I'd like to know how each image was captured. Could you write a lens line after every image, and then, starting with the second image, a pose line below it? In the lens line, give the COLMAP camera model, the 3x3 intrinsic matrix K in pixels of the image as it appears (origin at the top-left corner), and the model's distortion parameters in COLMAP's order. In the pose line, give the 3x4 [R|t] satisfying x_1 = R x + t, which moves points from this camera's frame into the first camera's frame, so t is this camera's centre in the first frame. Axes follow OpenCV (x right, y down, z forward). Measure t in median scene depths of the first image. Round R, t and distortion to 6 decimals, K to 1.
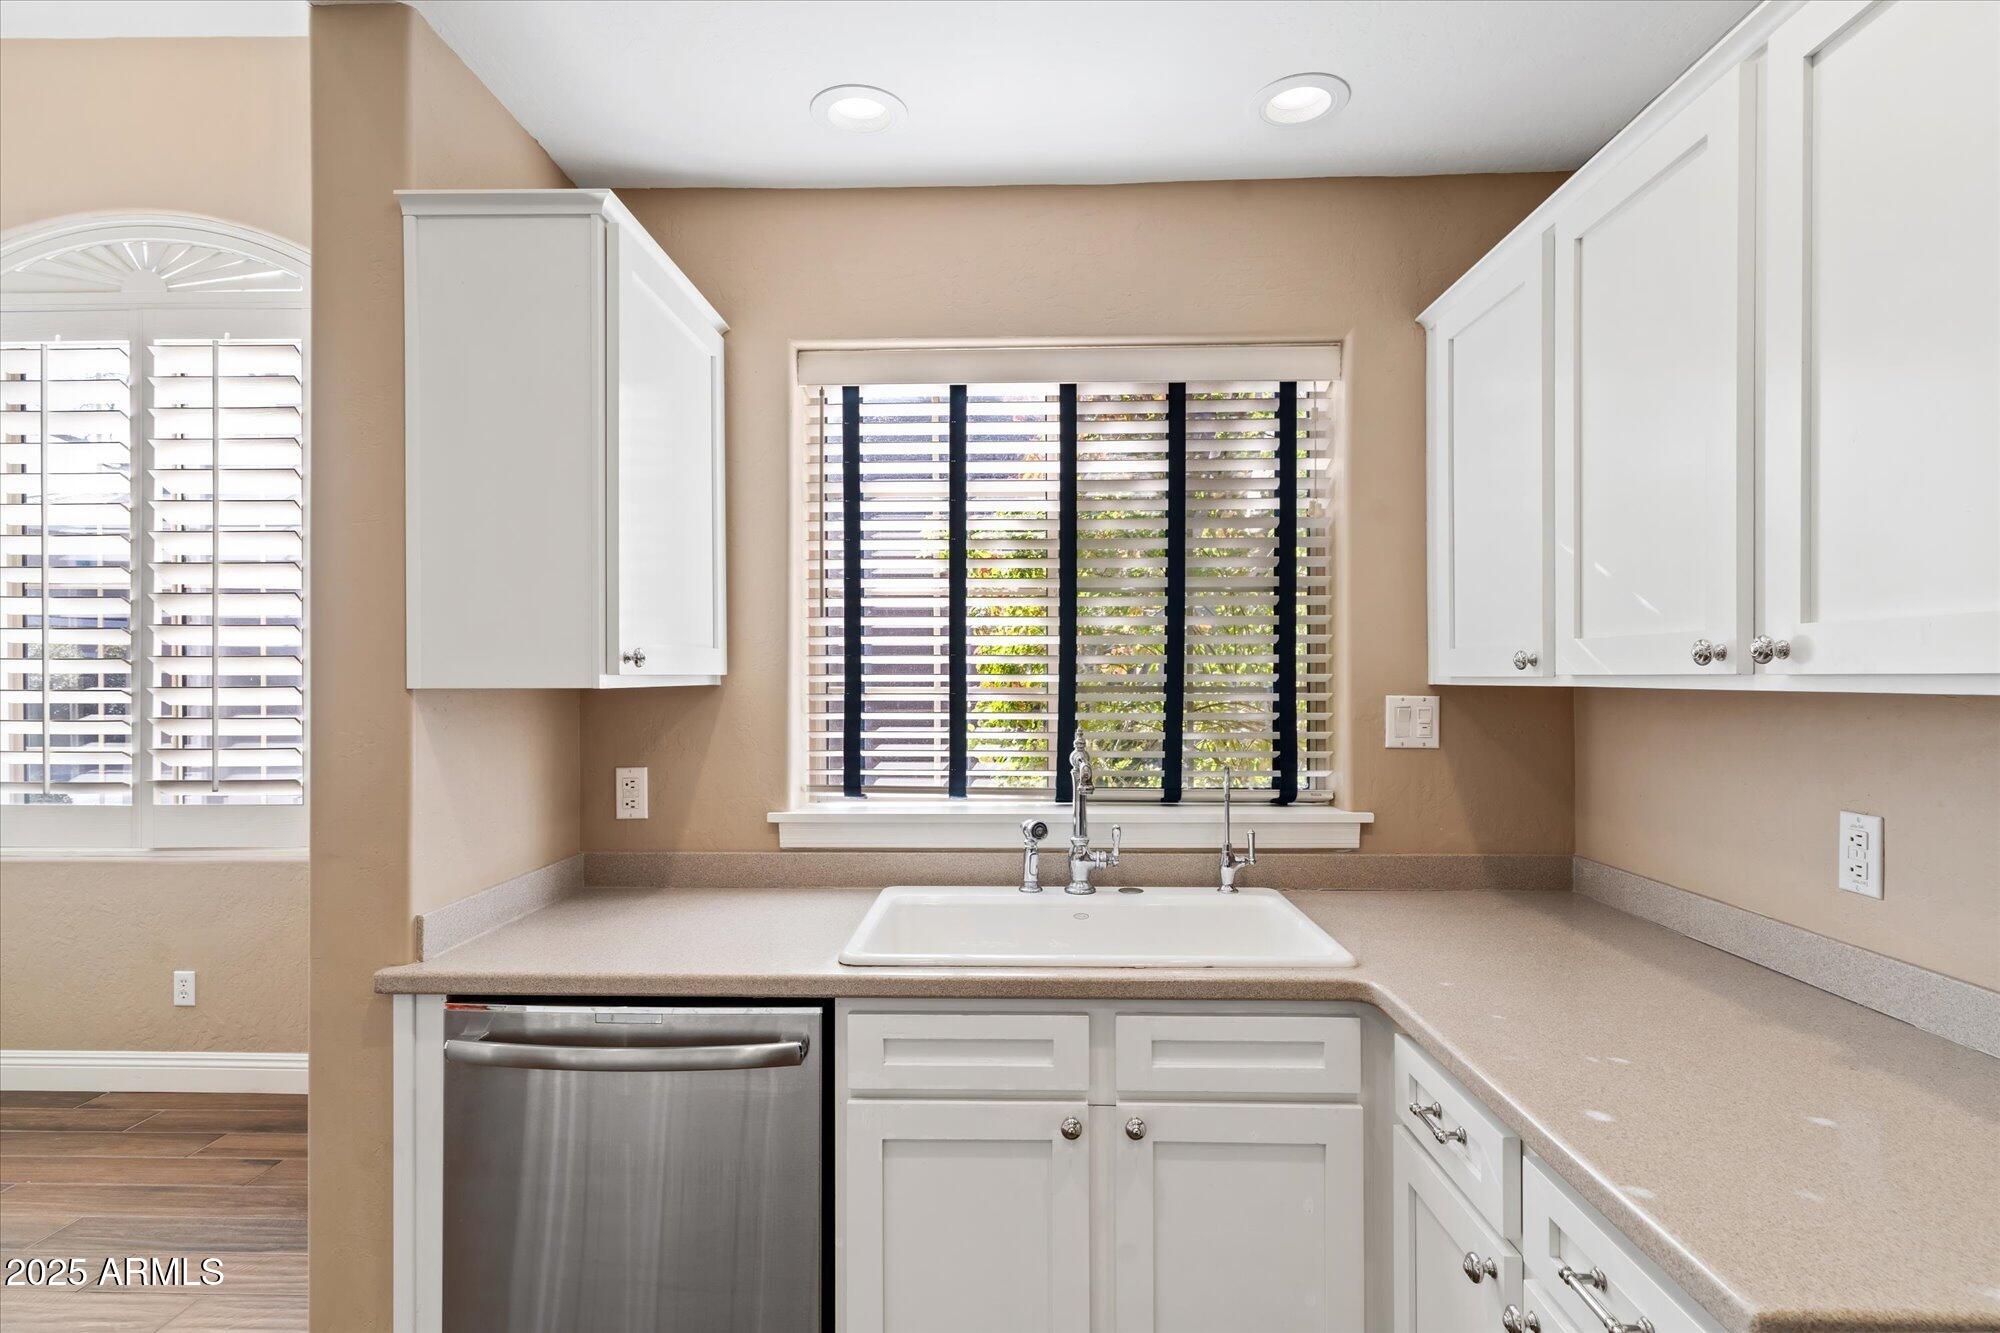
lens RADIAL K [[1028.2, 0, 1010.1], [0, 1028.2, 673.0], [0, 0, 1]] dist [-0.000277, 0.000603]
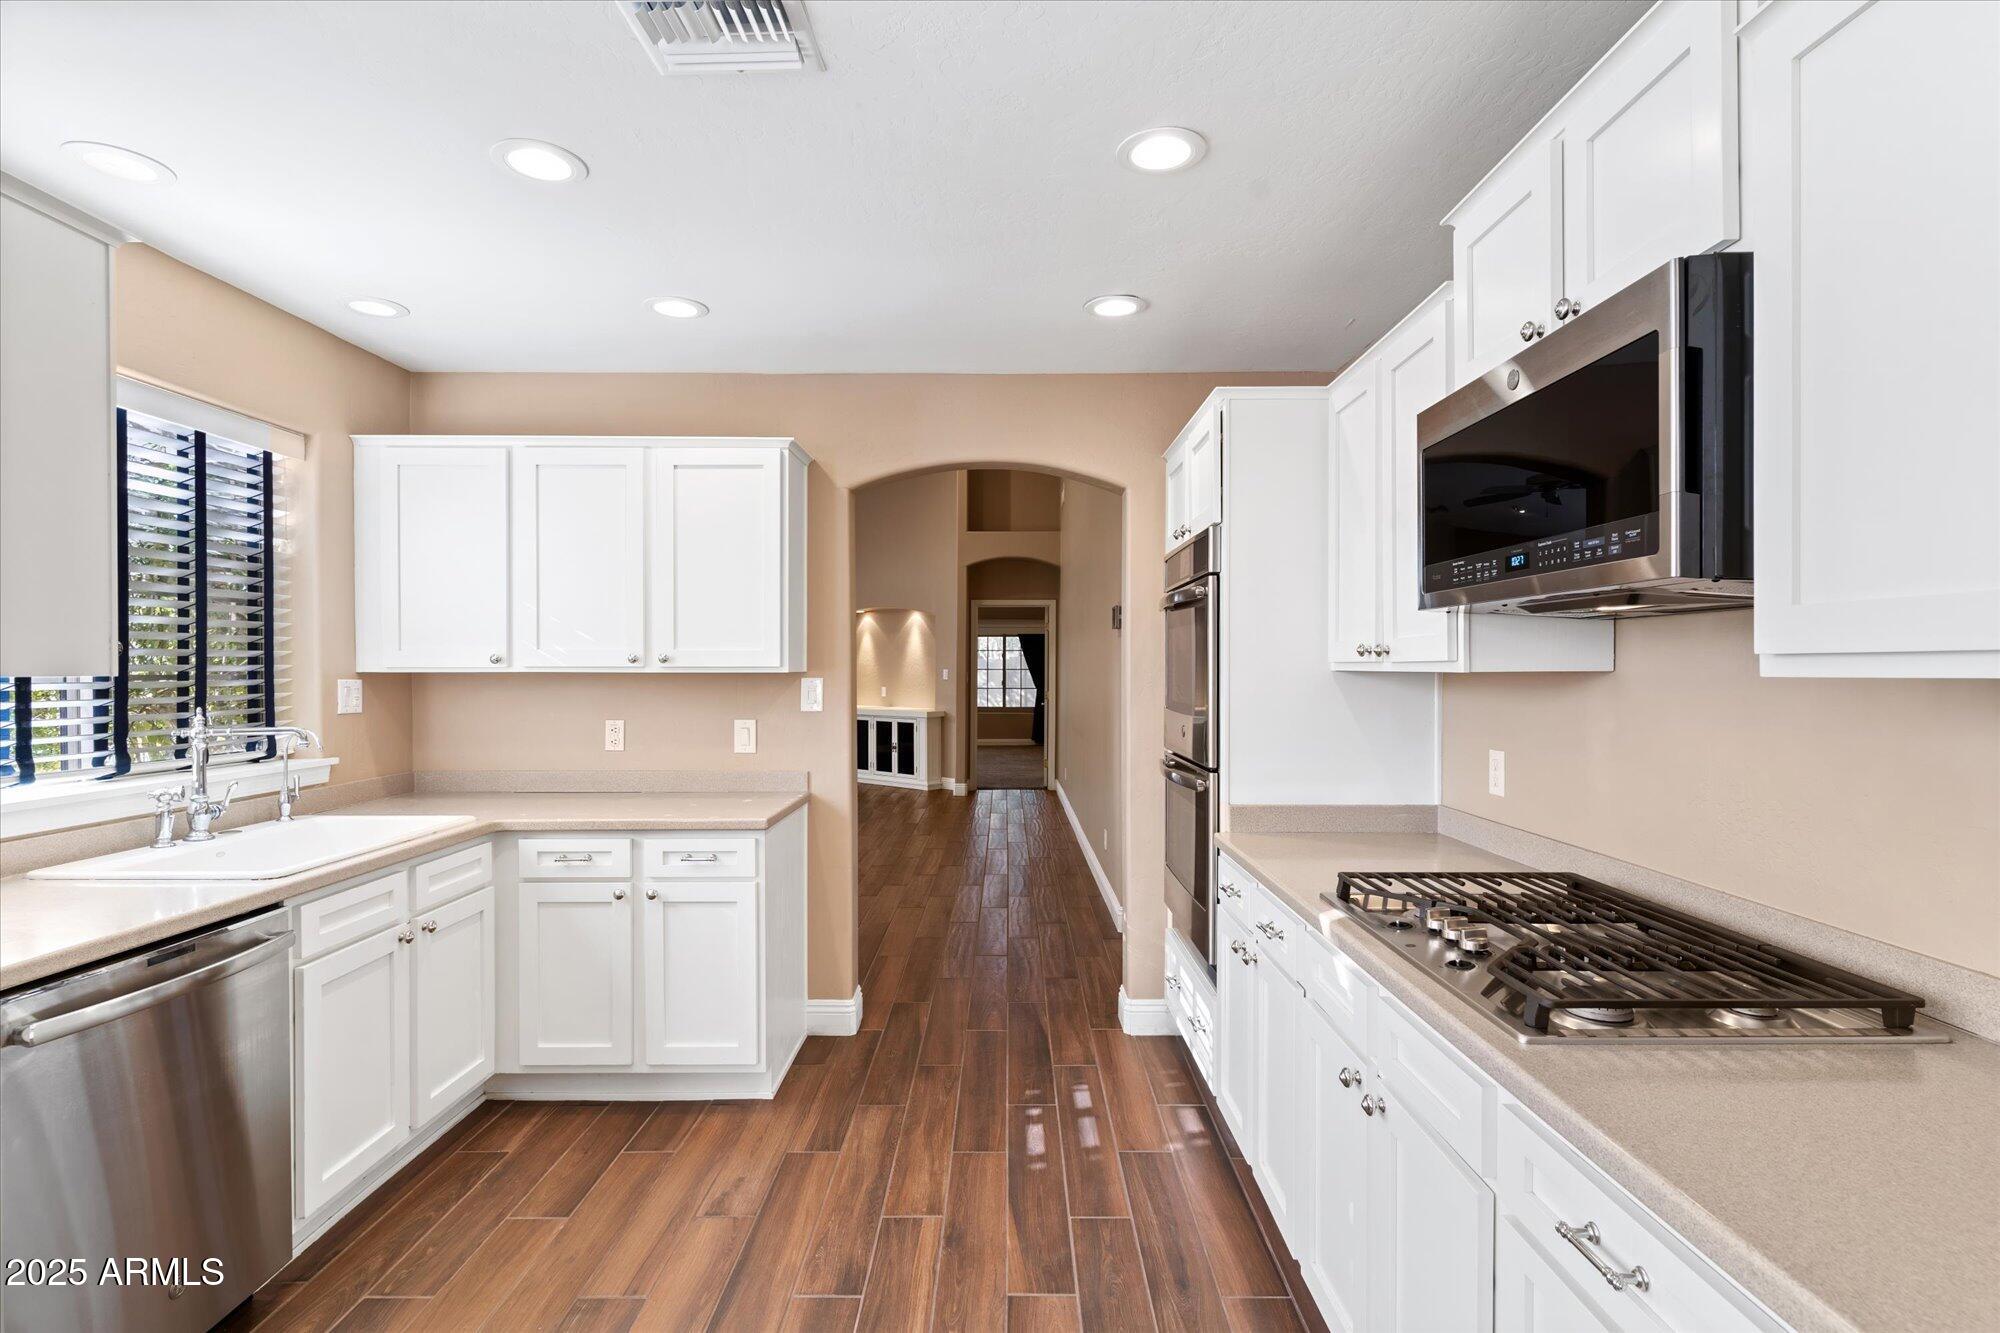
lens RADIAL K [[1028.2, 0, 1010.1], [0, 1028.2, 673.0], [0, 0, 1]] dist [-0.000277, 0.000603]
pose [[-0.032100, -0.003409, 0.999479, -1.199124], [0.000121, 0.999994, 0.003414, 0.007121], [-0.999485, 0.000230, -0.032100, 0.060150]]
